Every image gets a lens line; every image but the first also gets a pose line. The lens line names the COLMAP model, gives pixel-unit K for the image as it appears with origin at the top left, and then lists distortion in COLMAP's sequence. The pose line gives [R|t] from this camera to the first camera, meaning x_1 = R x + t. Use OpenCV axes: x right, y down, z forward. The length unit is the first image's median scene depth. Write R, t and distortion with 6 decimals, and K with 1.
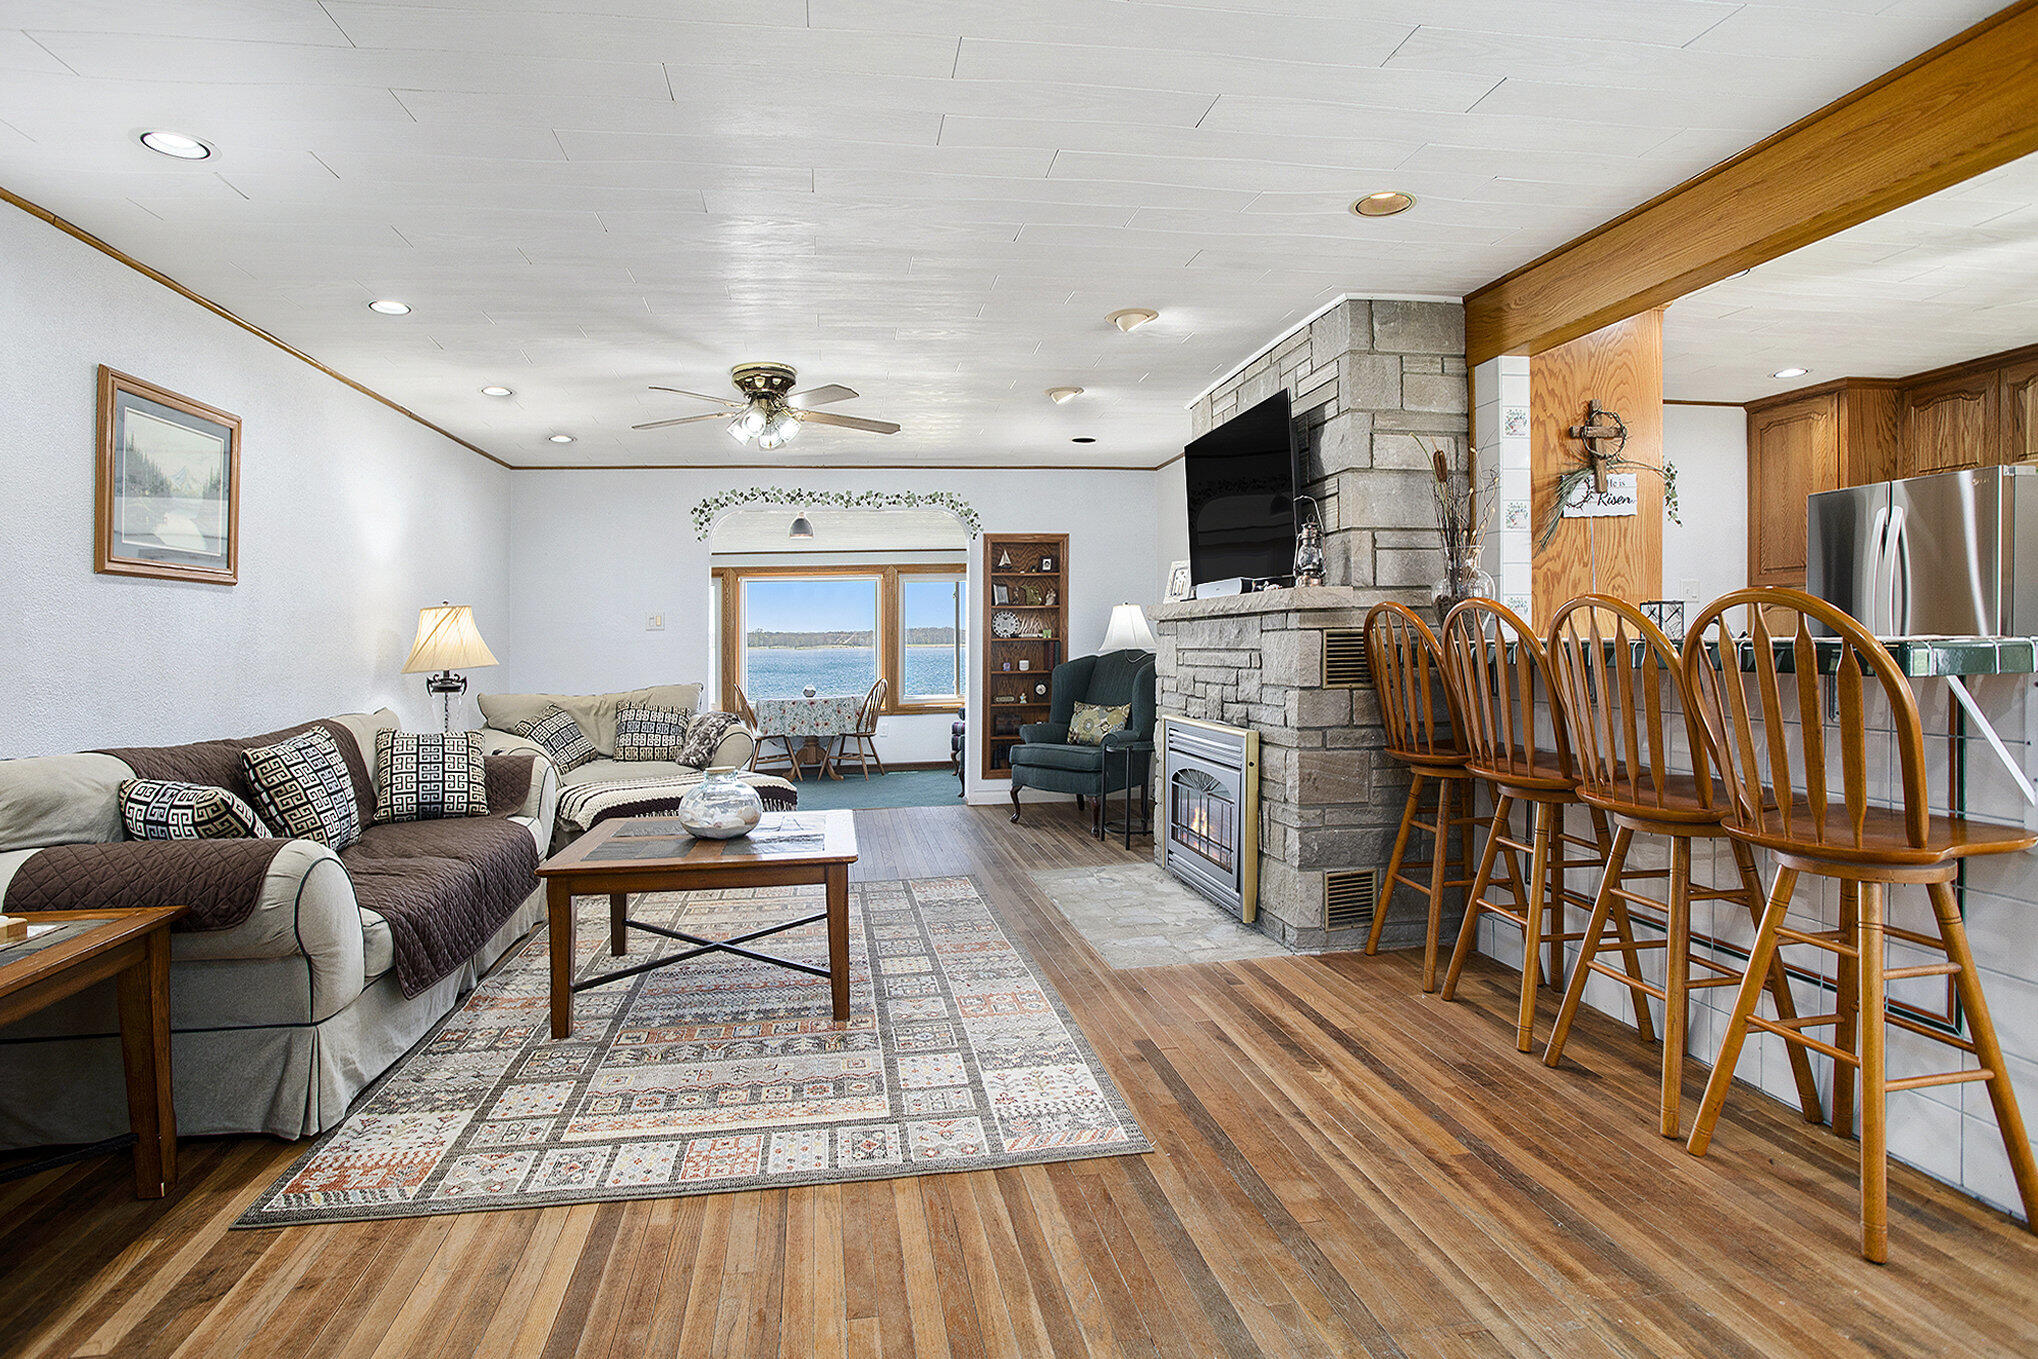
lens RADIAL K [[991.7, 0, 1016.1], [0, 991.7, 643.3], [0, 0, 1]] dist [-0.075499, 0.035062]
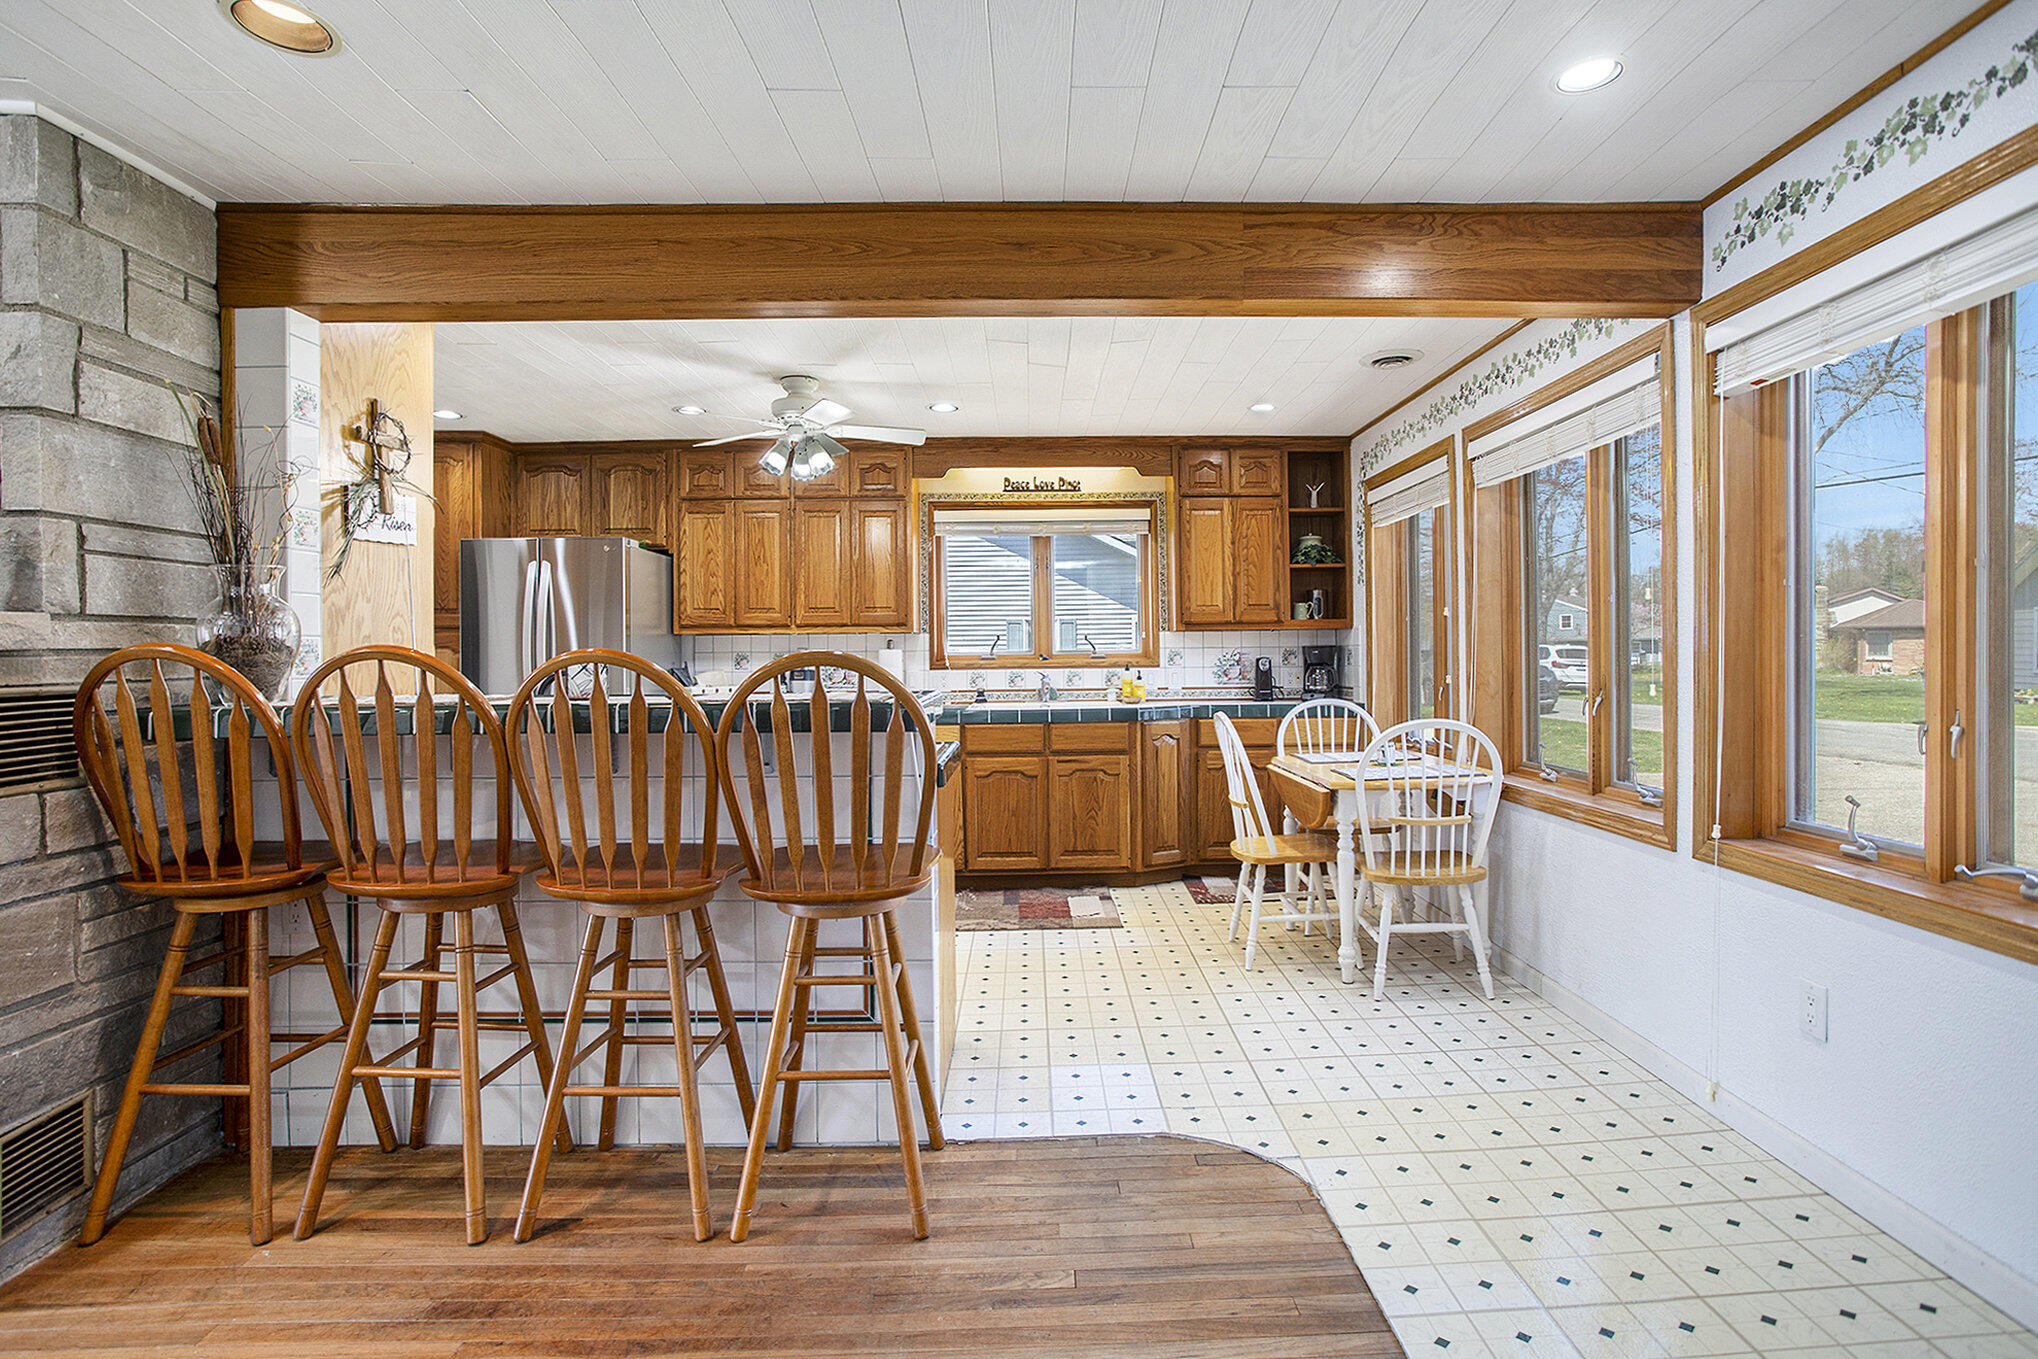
lens RADIAL K [[1022.3, 0, 1026.0], [0, 1022.3, 648.6], [0, 0, 1]] dist [-0.083116, 0.058969]
pose [[0.157730, 0.018104, 0.987316, -0.142893], [0.007019, 0.999786, -0.019454, -0.021260], [-0.987457, 0.009999, 0.157569, 0.333193]]
